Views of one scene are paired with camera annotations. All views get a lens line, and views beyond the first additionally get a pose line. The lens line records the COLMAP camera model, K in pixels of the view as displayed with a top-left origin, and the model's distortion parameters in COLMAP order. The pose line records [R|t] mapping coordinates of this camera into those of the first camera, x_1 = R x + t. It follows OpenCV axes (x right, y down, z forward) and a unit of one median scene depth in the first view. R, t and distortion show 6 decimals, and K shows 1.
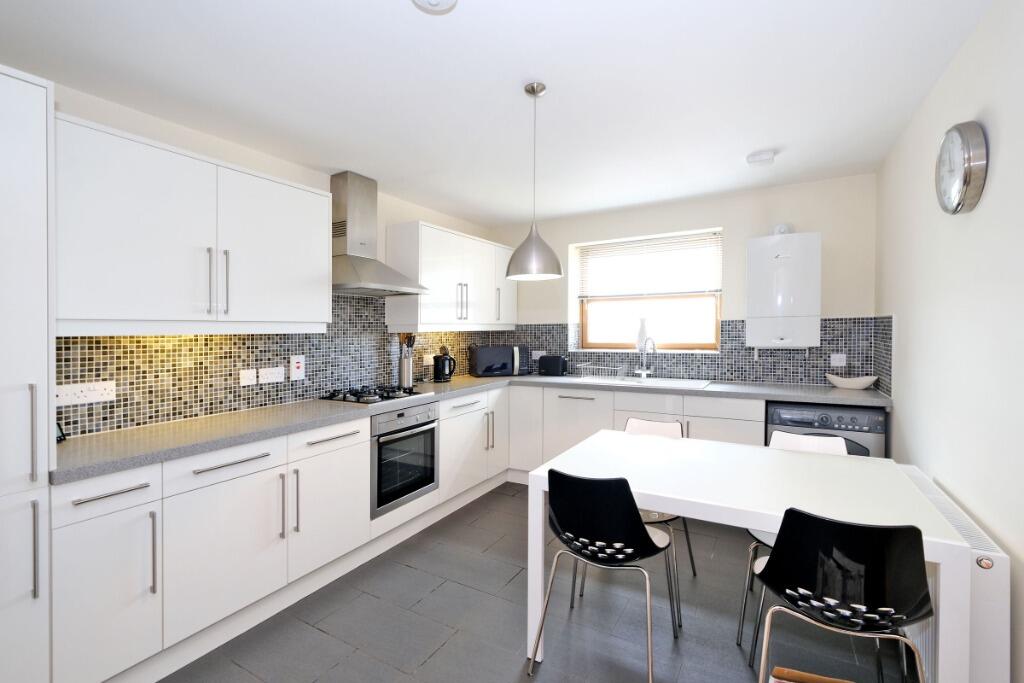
lens RADIAL K [[457.5, 0, 513.0], [0, 457.5, 332.4], [0, 0, 1]] dist [-0.010274, 0.002039]
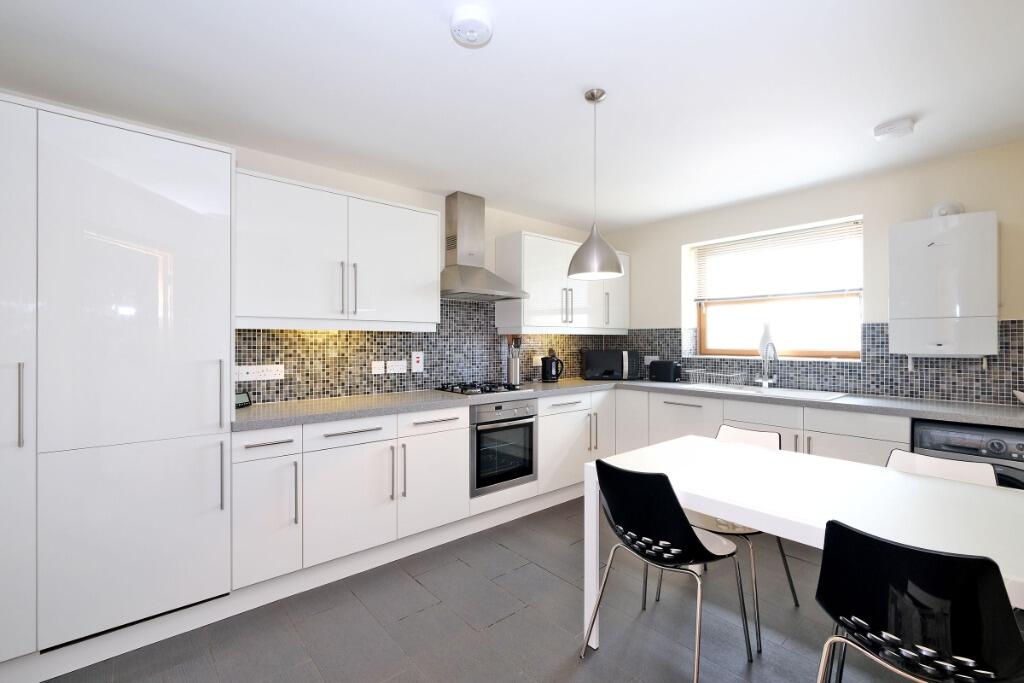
lens RADIAL K [[457.5, 0, 518.3], [0, 457.5, 342.2], [0, 0, 1]] dist [-0.010274, 0.002039]
pose [[0.940752, 0.013145, -0.338841, 0.183551], [-0.014740, 0.999889, -0.002134, 0.026527], [0.338775, 0.007002, 0.940841, -0.026292]]
